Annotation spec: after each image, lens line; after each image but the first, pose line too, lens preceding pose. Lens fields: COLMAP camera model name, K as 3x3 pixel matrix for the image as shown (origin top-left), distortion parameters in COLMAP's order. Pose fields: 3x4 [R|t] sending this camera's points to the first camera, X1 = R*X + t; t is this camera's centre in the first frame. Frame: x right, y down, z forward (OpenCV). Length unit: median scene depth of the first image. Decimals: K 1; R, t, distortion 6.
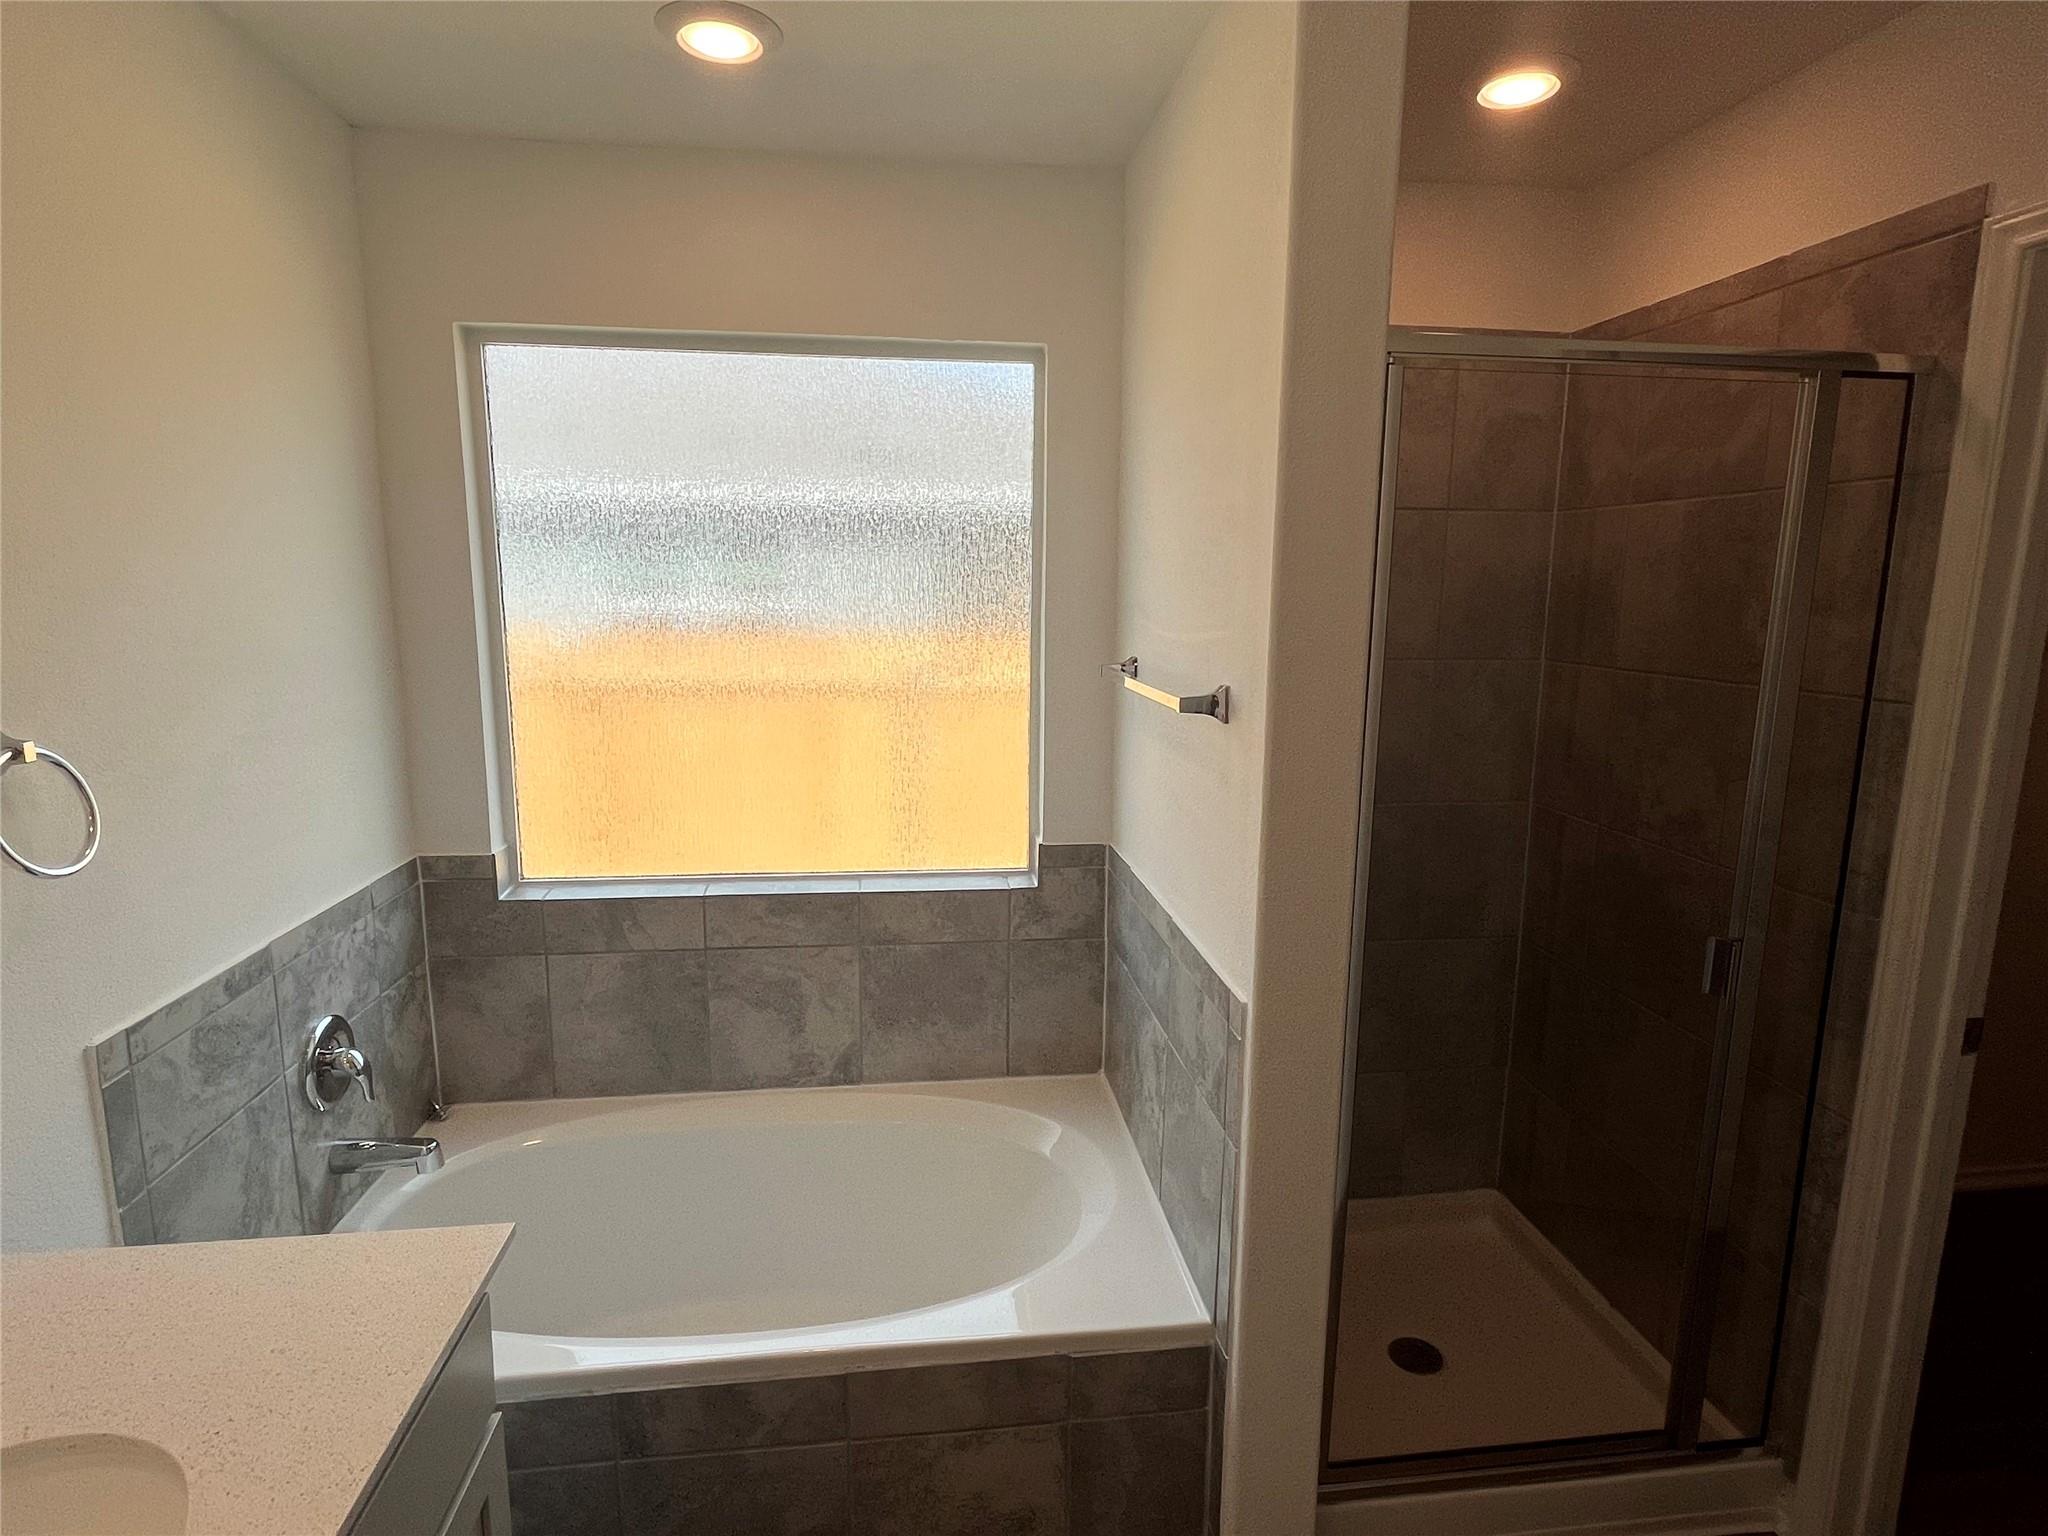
lens RADIAL K [[1059.9, 0, 1024.0], [0, 1059.9, 768.0], [0, 0, 1]] dist [-0.003756, 0.000213]
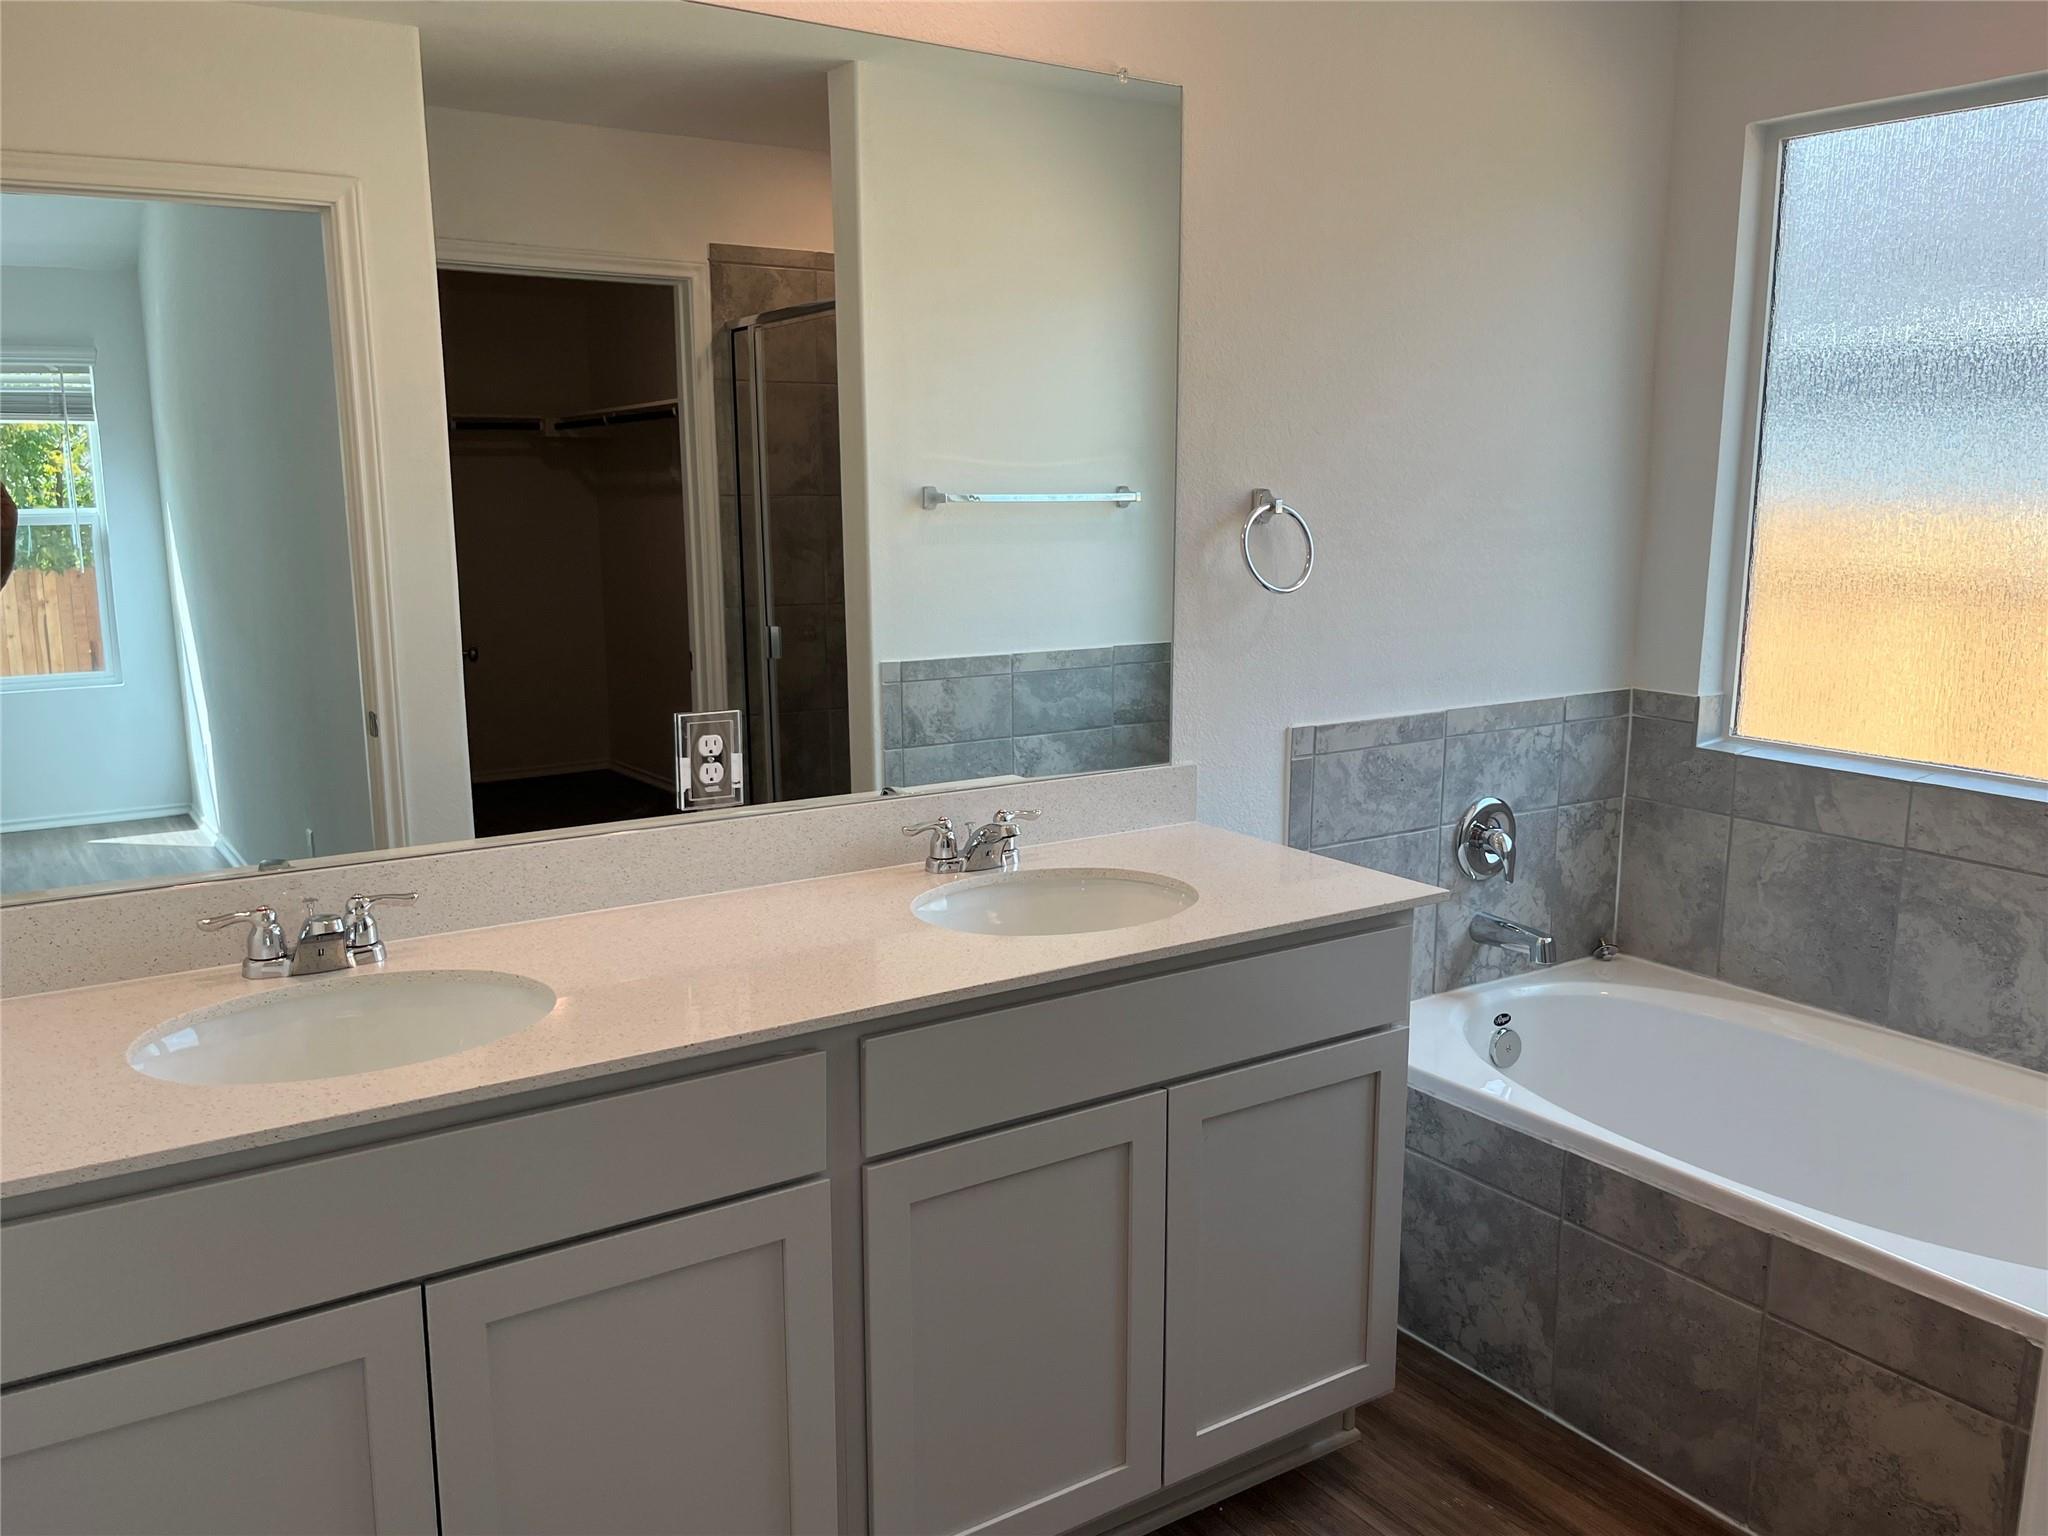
lens RADIAL K [[1550.8, 0, 1024.0], [0, 1550.8, 768.0], [0, 0, 1]] dist [0.005158, -0.053490]
pose [[0.444662, 0.154278, -0.882312, 0.465166], [-0.141747, 0.984762, 0.100755, 0.094674], [0.884412, 0.080263, 0.459754, -0.150004]]
